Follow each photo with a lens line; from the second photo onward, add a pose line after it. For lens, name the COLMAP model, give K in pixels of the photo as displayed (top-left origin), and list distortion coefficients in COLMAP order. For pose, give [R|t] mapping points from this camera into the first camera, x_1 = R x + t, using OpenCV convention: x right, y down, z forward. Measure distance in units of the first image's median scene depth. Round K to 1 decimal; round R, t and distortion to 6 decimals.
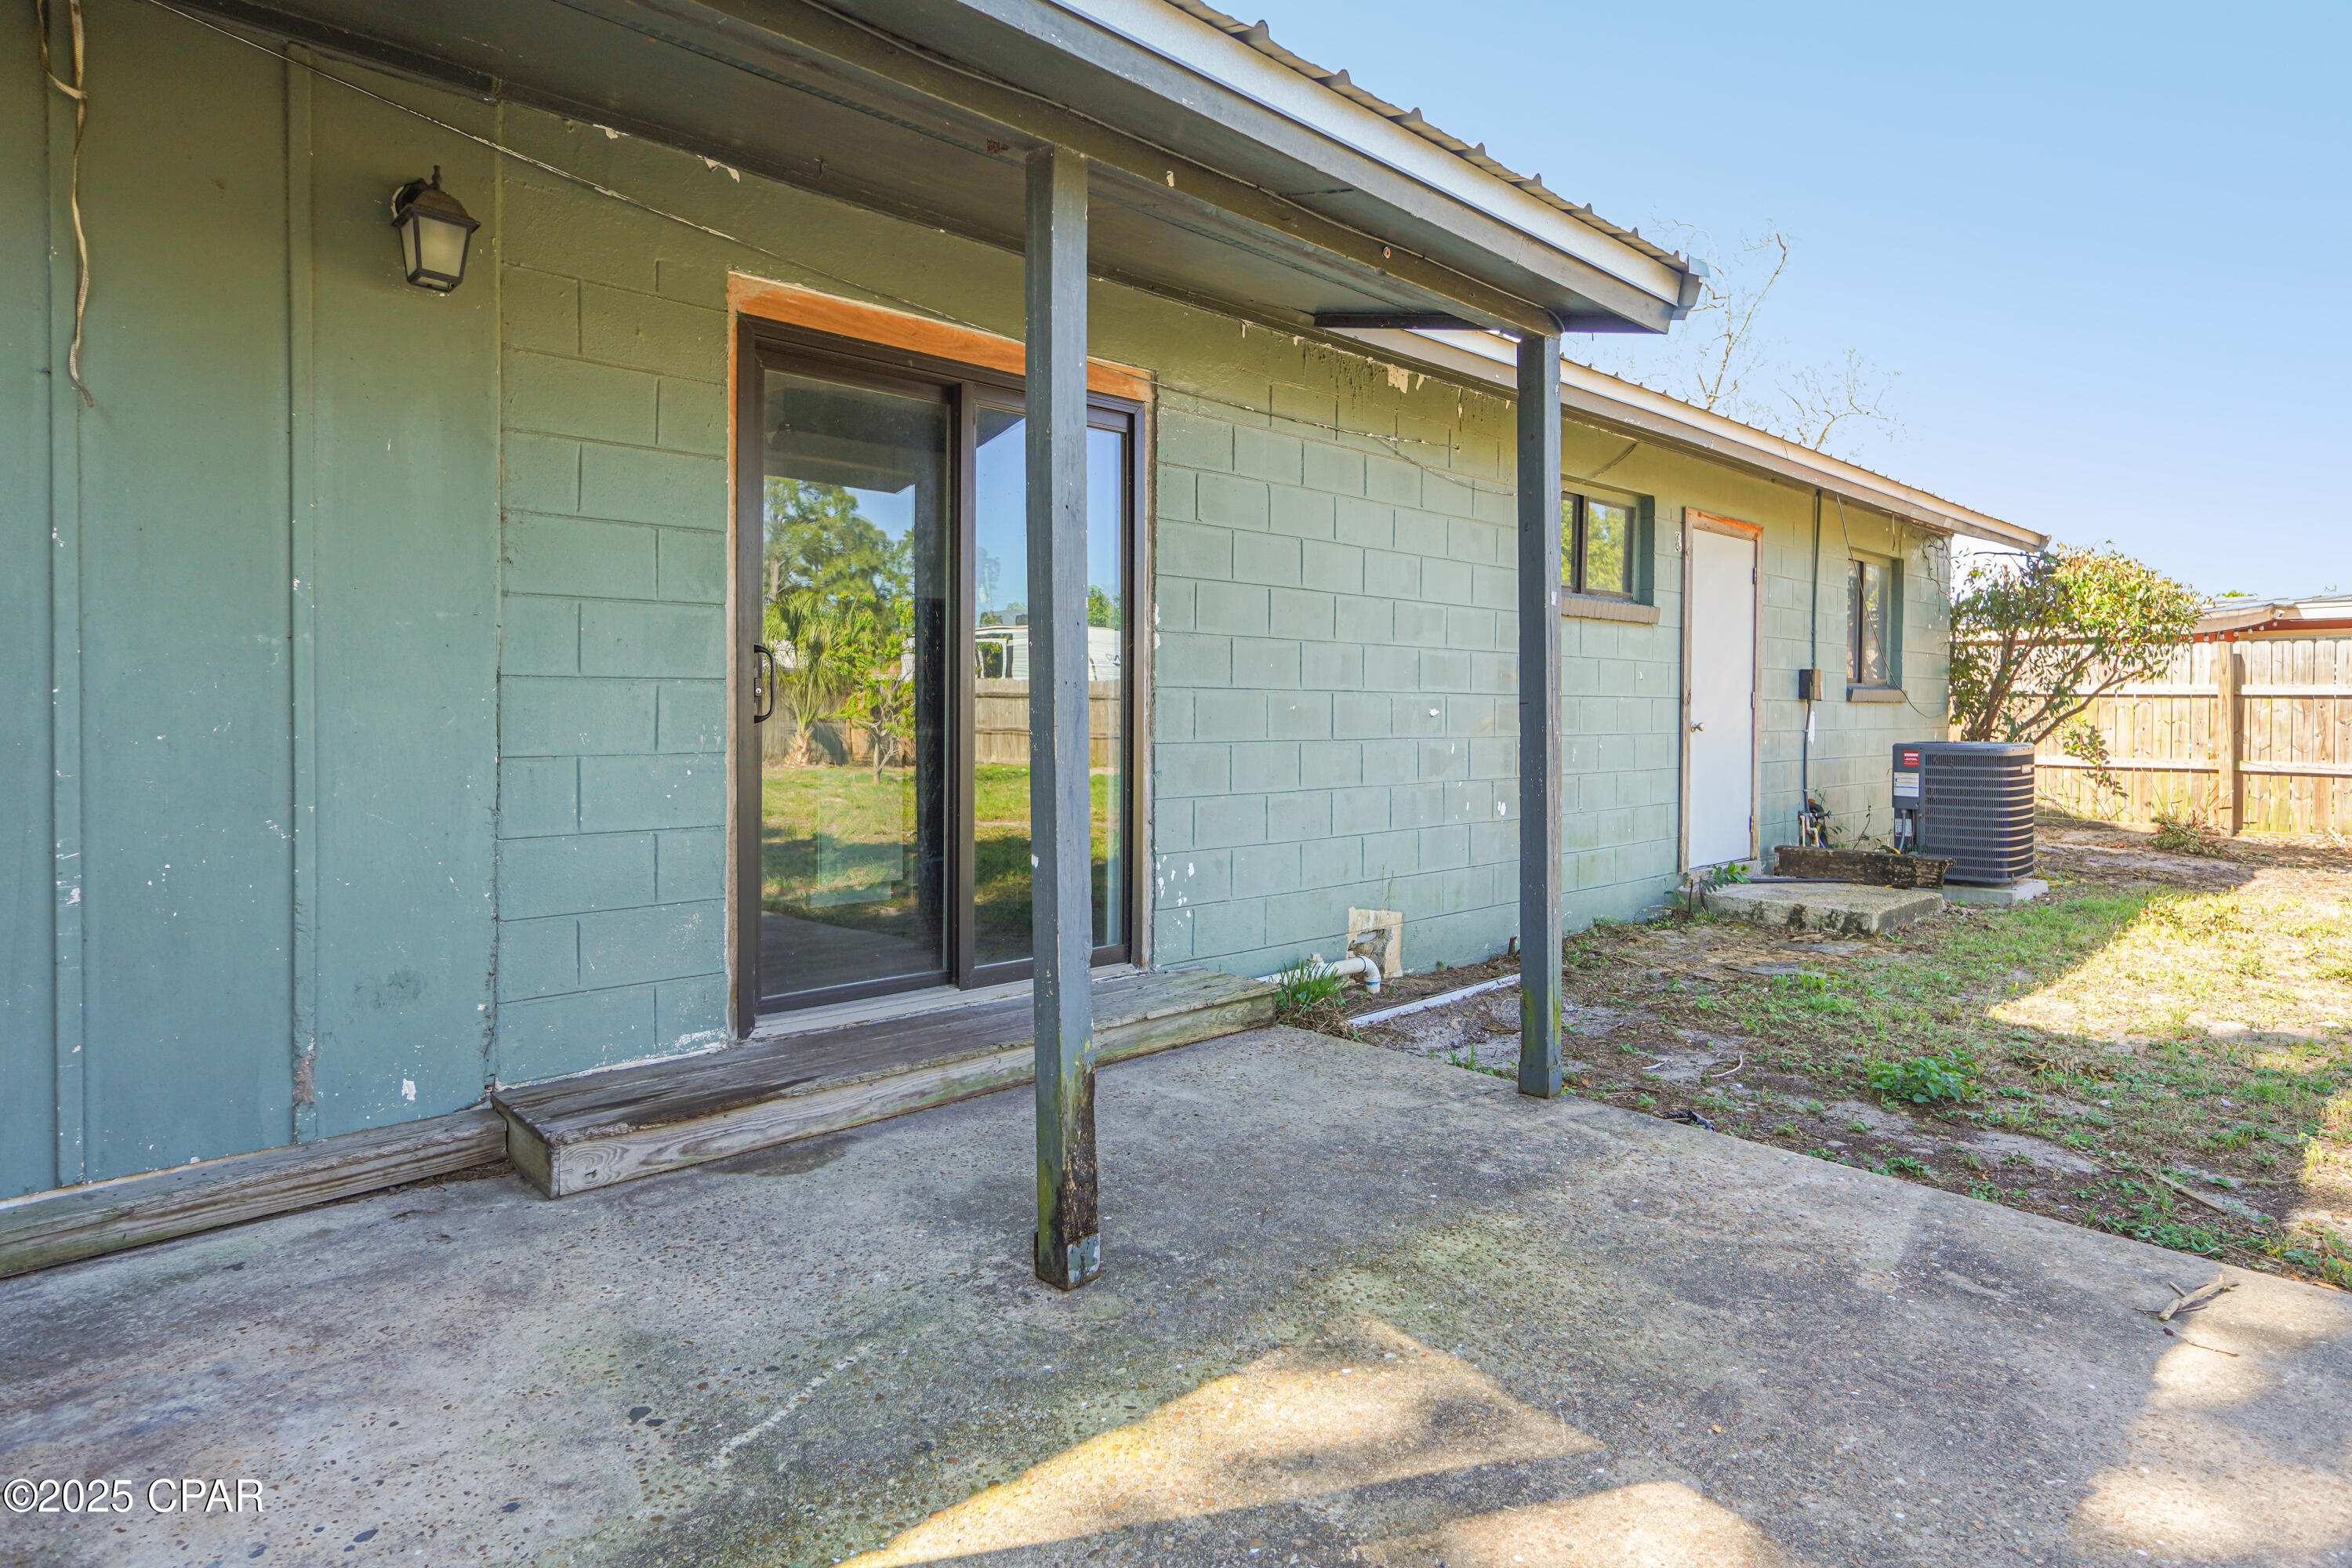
lens RADIAL K [[1361.6, 0, 1173.7], [0, 1361.6, 749.3], [0, 0, 1]] dist [0.003770, 0.000010]
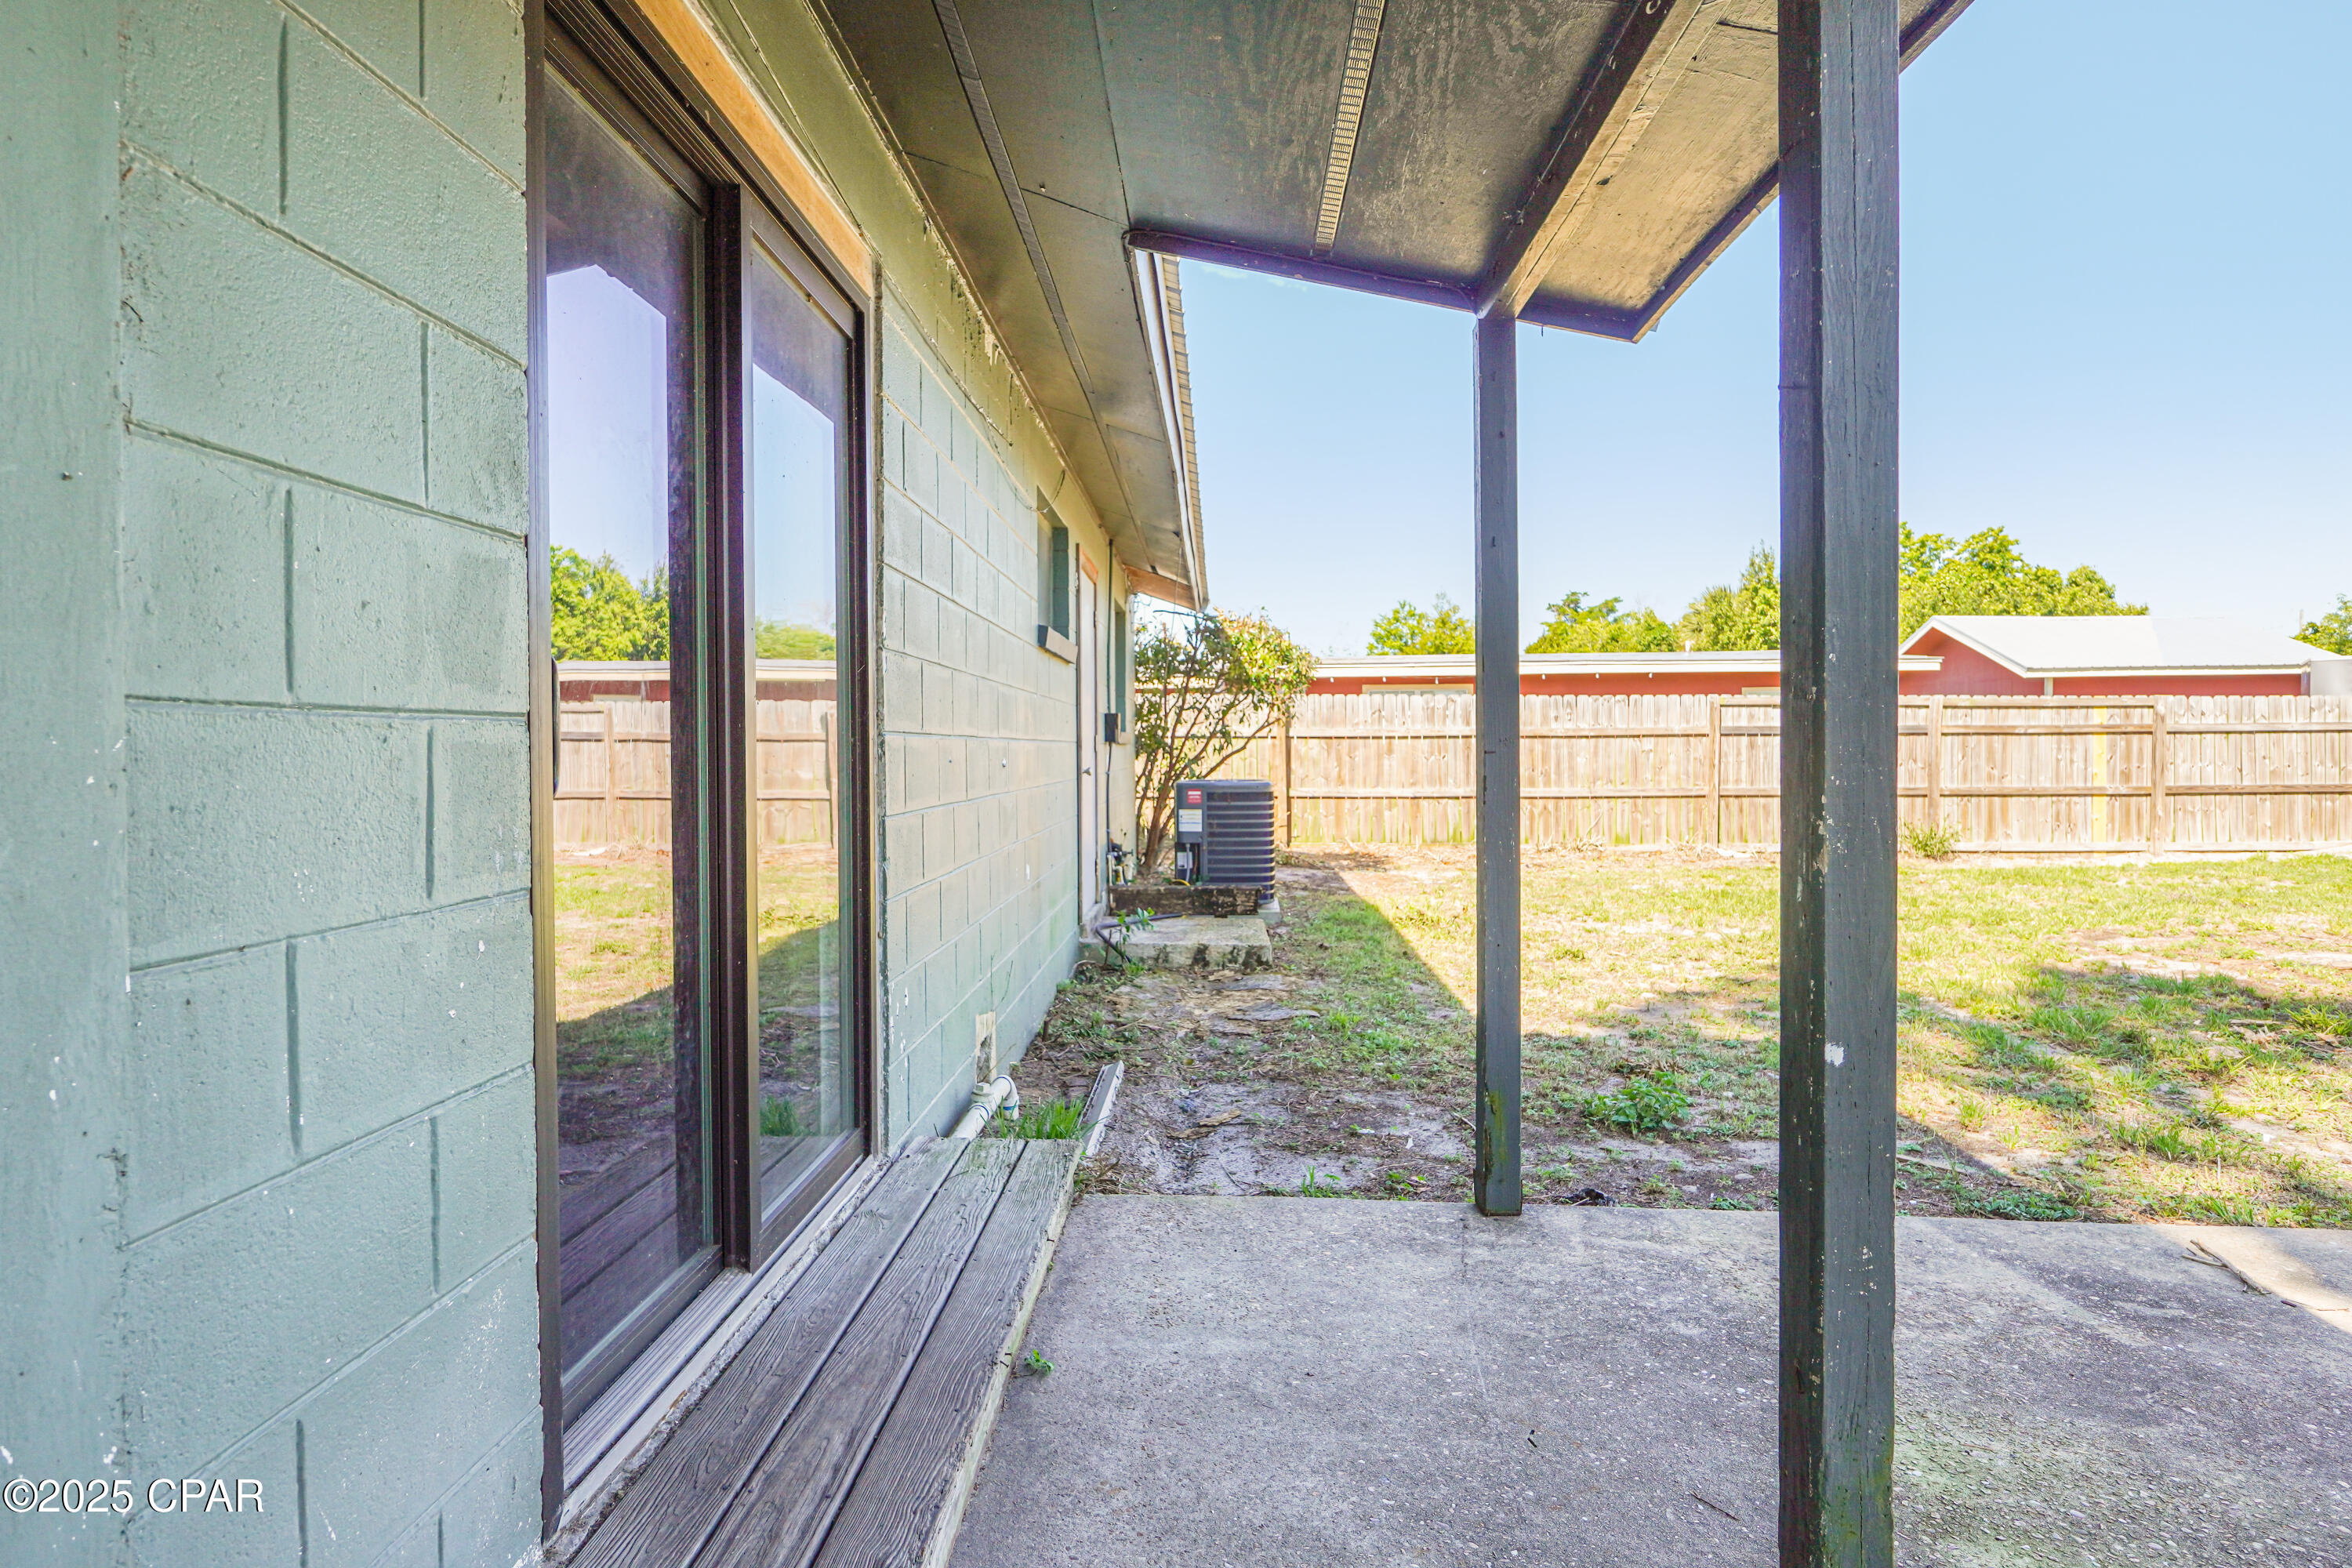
lens RADIAL K [[1337.0, 0, 1176.0], [0, 1337.0, 784.0], [0, 0, 1]] dist [0.000703, -0.000735]
pose [[0.722171, -0.026378, 0.691211, -0.485471], [0.028841, 0.999552, 0.008012, -0.028077], [-0.691113, 0.014149, 0.722609, 0.580165]]
